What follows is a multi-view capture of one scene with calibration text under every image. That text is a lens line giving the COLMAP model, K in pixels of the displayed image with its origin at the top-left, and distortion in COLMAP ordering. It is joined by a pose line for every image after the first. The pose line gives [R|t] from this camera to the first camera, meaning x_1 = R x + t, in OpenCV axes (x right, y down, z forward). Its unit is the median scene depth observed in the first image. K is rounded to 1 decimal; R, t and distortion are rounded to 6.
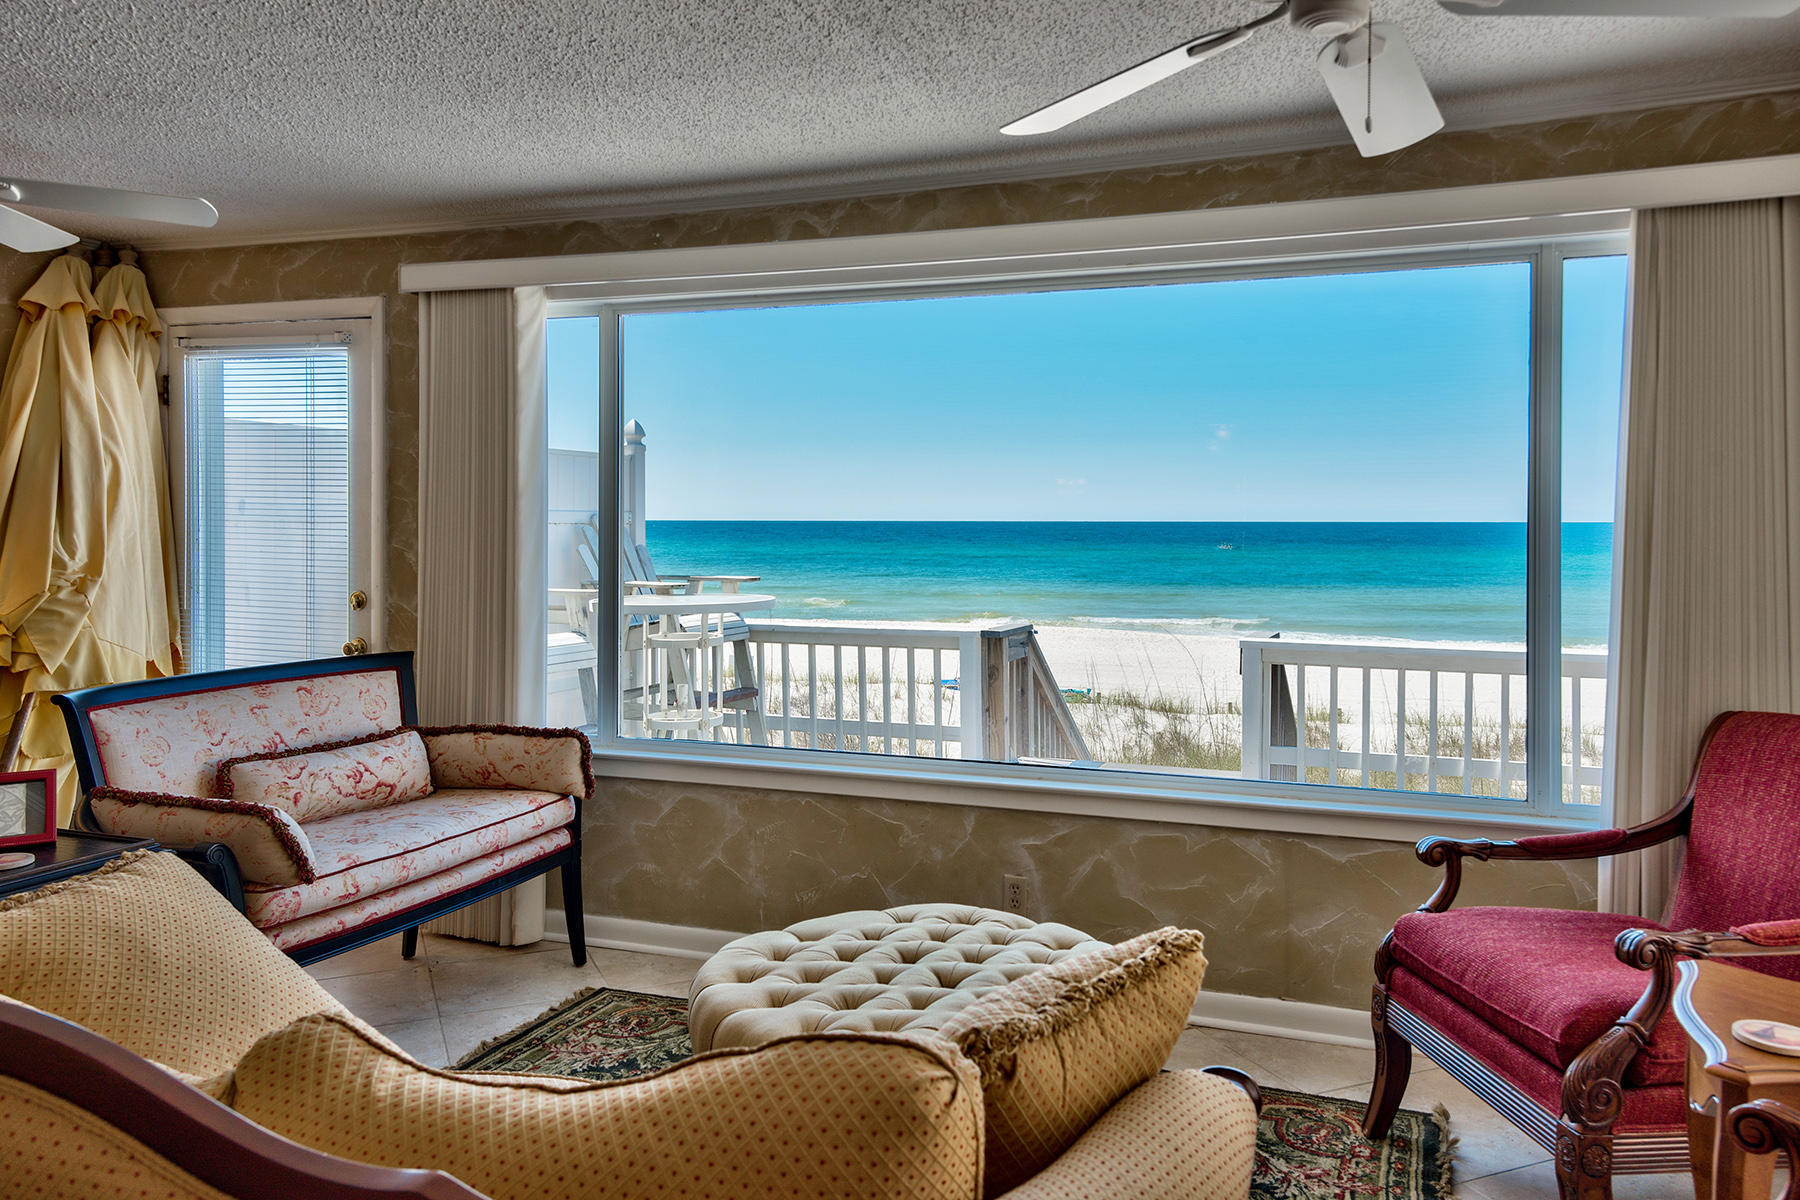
lens RADIAL K [[1321.8, 0, 928.9], [0, 1321.8, 524.5], [0, 0, 1]] dist [0.021342, -0.000195]
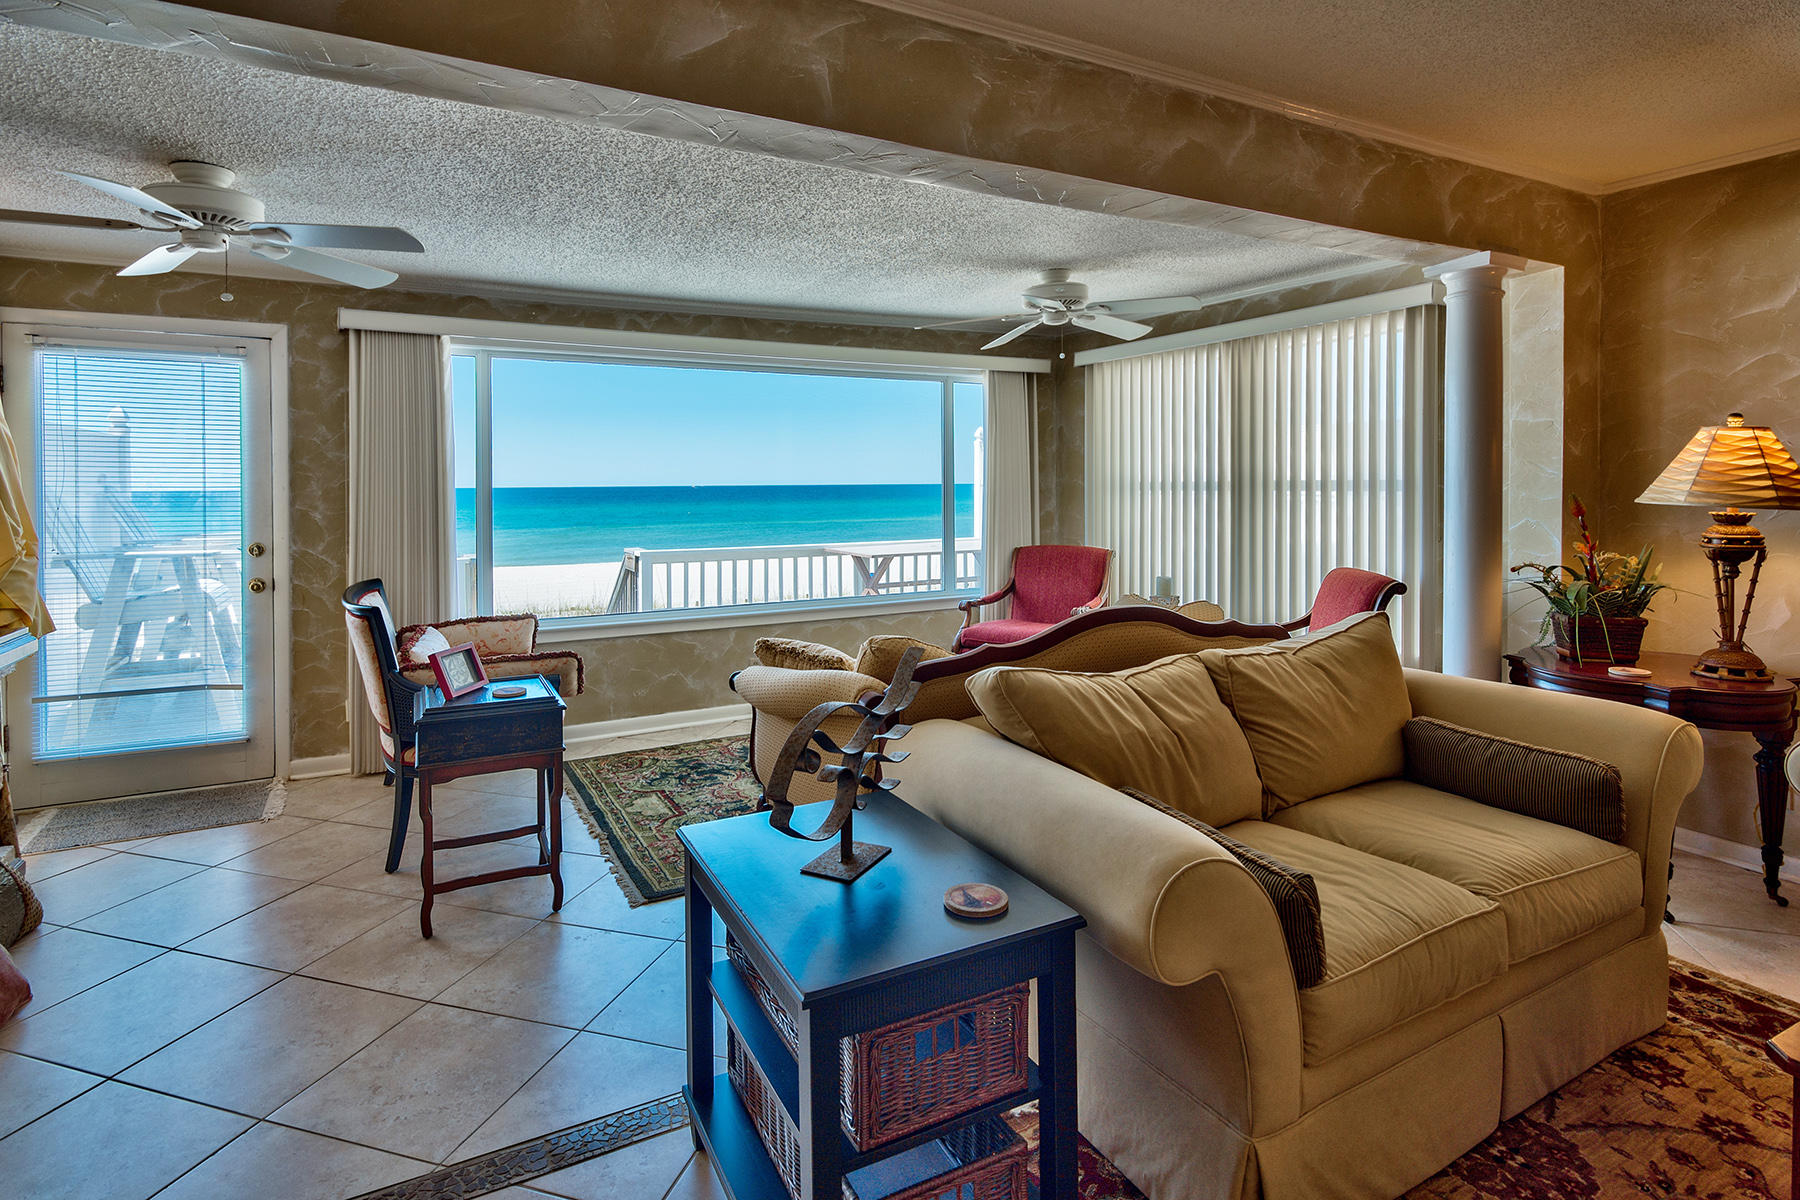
lens RADIAL K [[891.8, 0, 850.2], [0, 891.8, 487.1], [0, 0, 1]] dist [-0.006570, -0.000208]
pose [[0.679503, -0.010917, 0.733592, -0.746467], [0.013208, 0.999909, 0.002646, -0.000287], [-0.733554, 0.007891, 0.679585, -0.042763]]
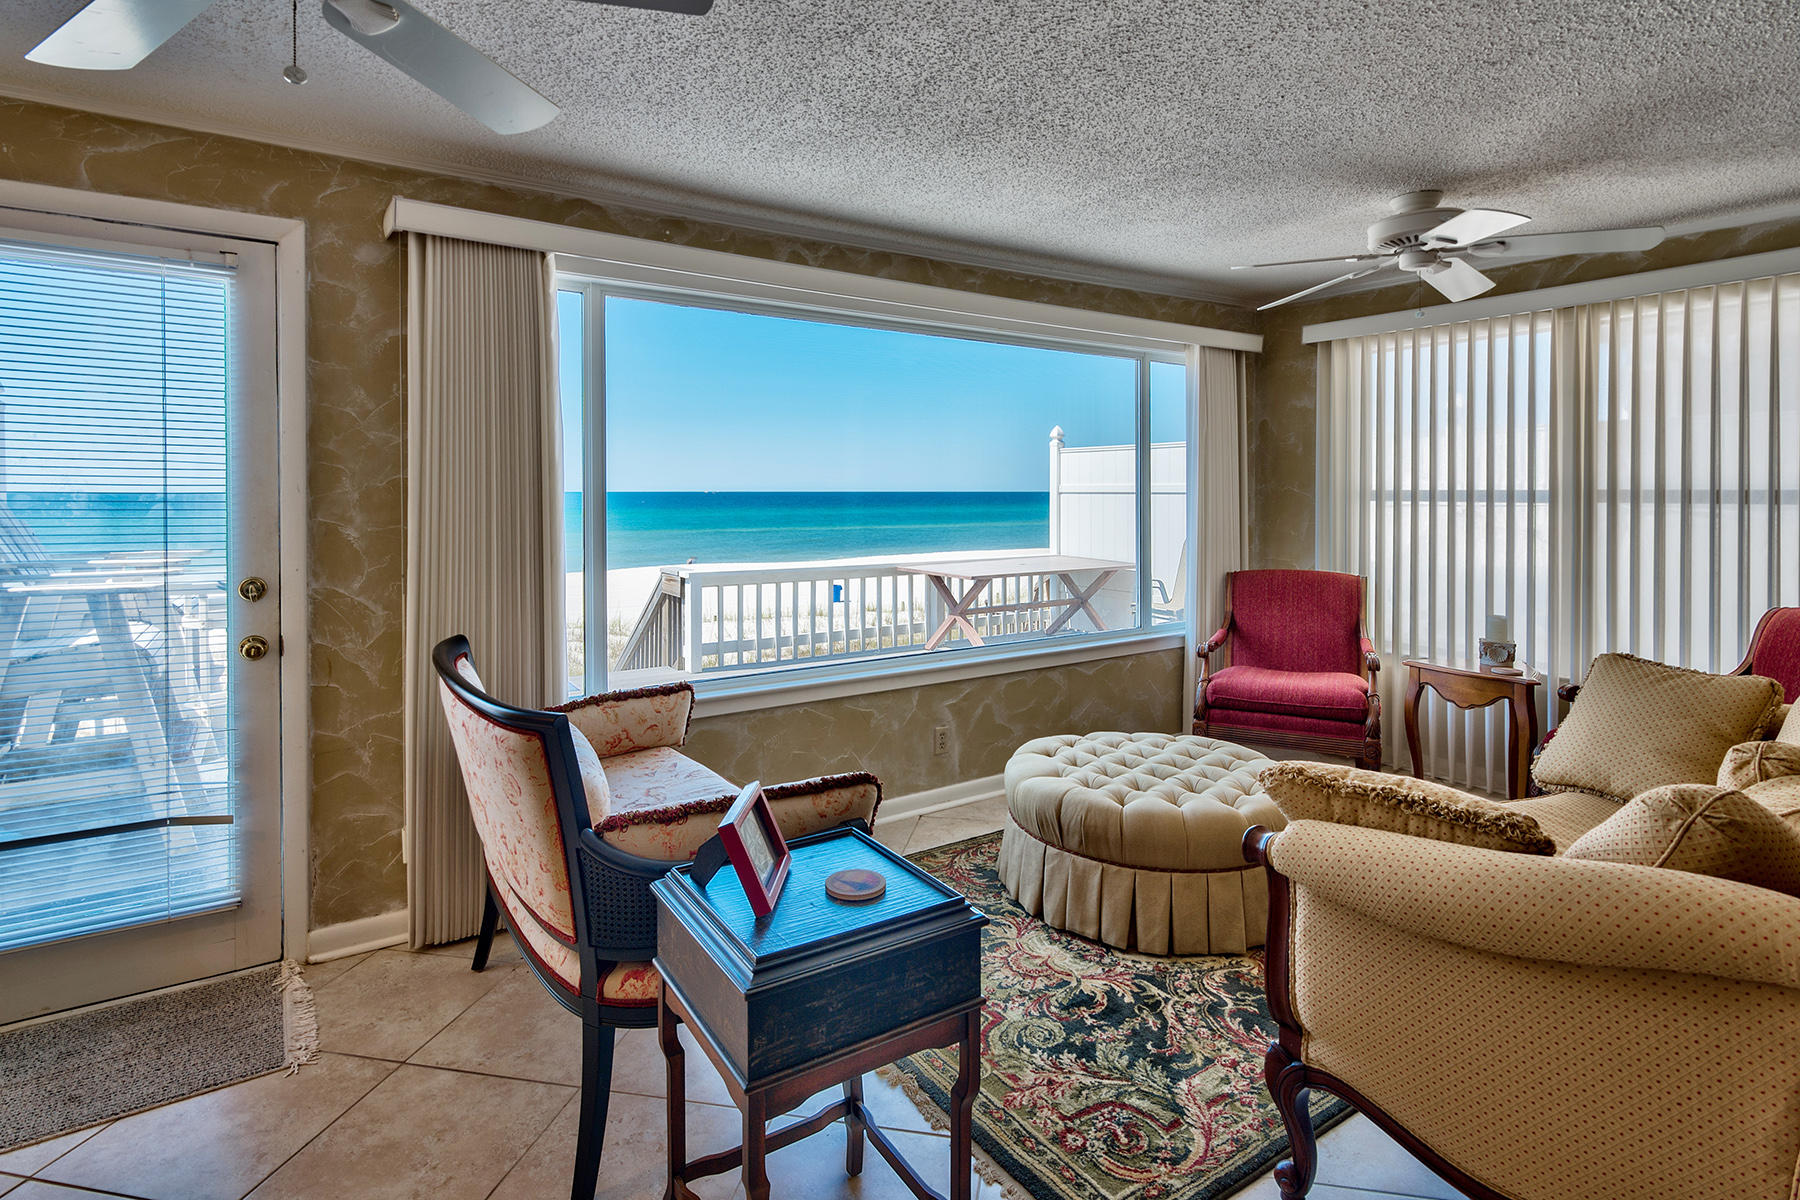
lens RADIAL K [[891.8, 0, 852.9], [0, 891.8, 501.9], [0, 0, 1]] dist [-0.006570, -0.000208]
pose [[0.608134, -0.012057, 0.793743, -0.700836], [0.005566, 0.999925, 0.010924, 0.000101], [-0.793815, -0.002226, 0.608155, 0.417329]]
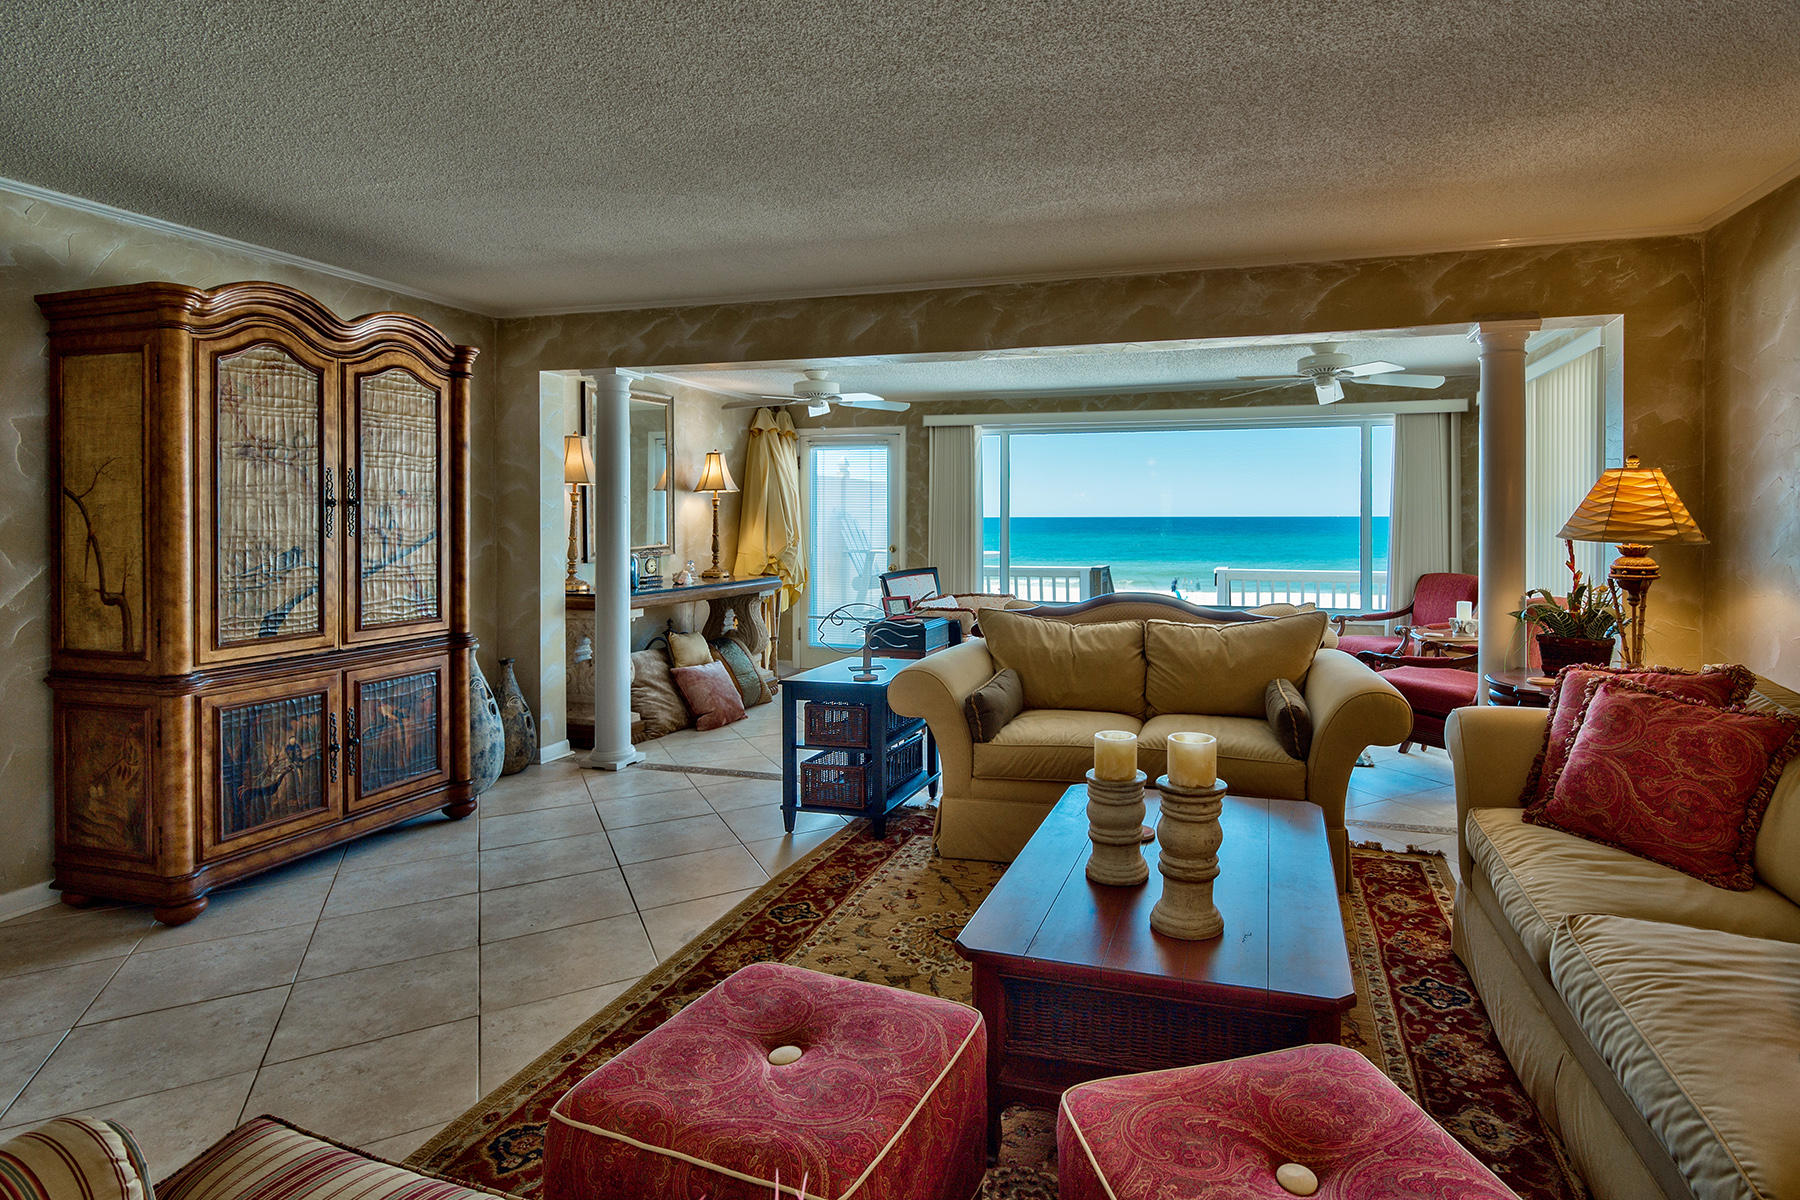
lens RADIAL K [[891.8, 0, 978.7], [0, 891.8, 517.7], [0, 0, 1]] dist [-0.006570, -0.000208]
pose [[0.998049, -0.005921, 0.062160, -0.411371], [0.006069, 0.999979, -0.002190, 0.004202], [-0.062145, 0.002563, 0.998064, -0.730602]]
